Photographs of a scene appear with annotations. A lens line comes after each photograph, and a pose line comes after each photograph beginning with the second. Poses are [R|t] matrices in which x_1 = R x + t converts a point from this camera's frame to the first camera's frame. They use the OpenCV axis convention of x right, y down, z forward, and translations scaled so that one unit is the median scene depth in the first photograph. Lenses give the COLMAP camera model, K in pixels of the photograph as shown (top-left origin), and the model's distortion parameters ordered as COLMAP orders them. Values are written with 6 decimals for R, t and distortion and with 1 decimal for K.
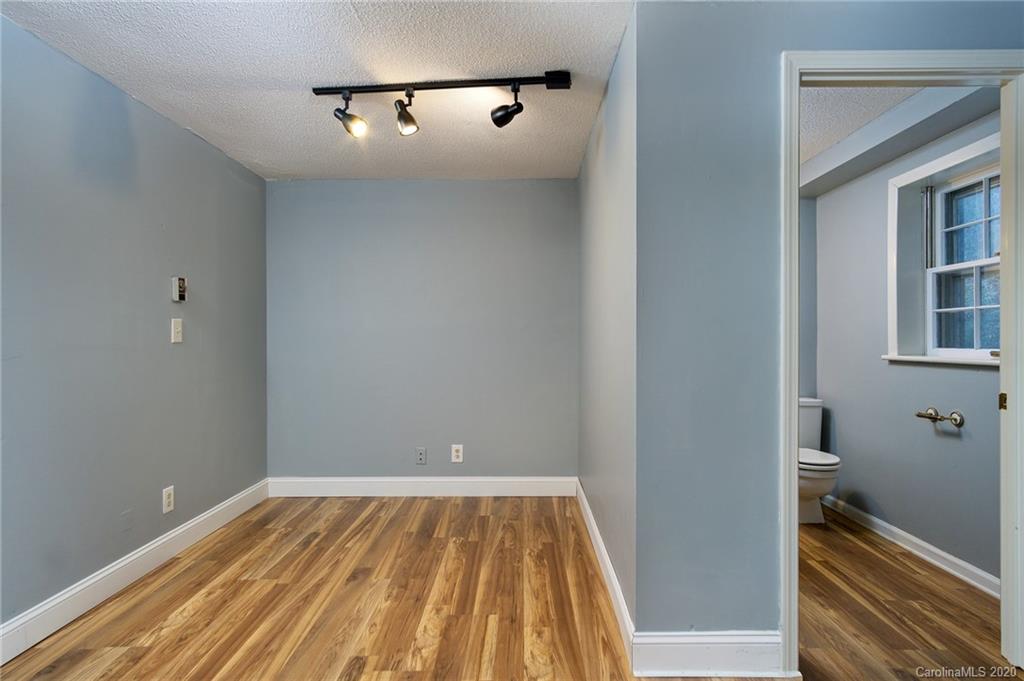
lens RADIAL K [[570.0, 0, 530.3], [0, 570.0, 341.6], [0, 0, 1]] dist [0.007485, 0.001660]
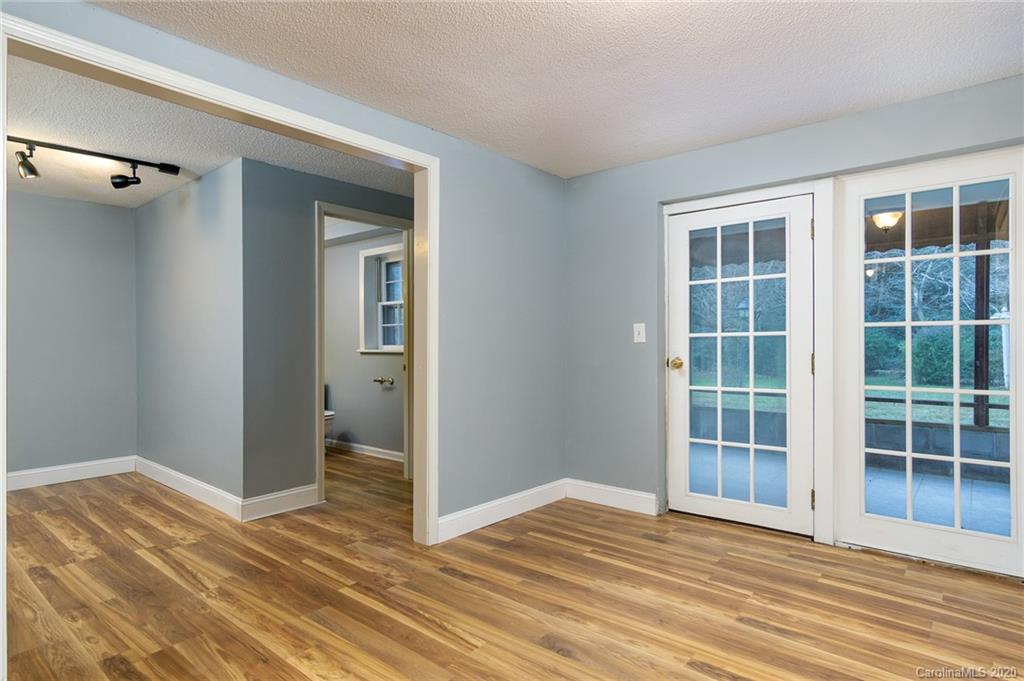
lens RADIAL K [[570.0, 0, 512.3], [0, 570.0, 341.8], [0, 0, 1]] dist [0.007485, 0.001660]
pose [[0.675456, -0.002967, 0.737394, -0.422683], [0.005099, 0.999987, -0.000647, 0.004149], [-0.737383, 0.004197, 0.675462, -0.637803]]
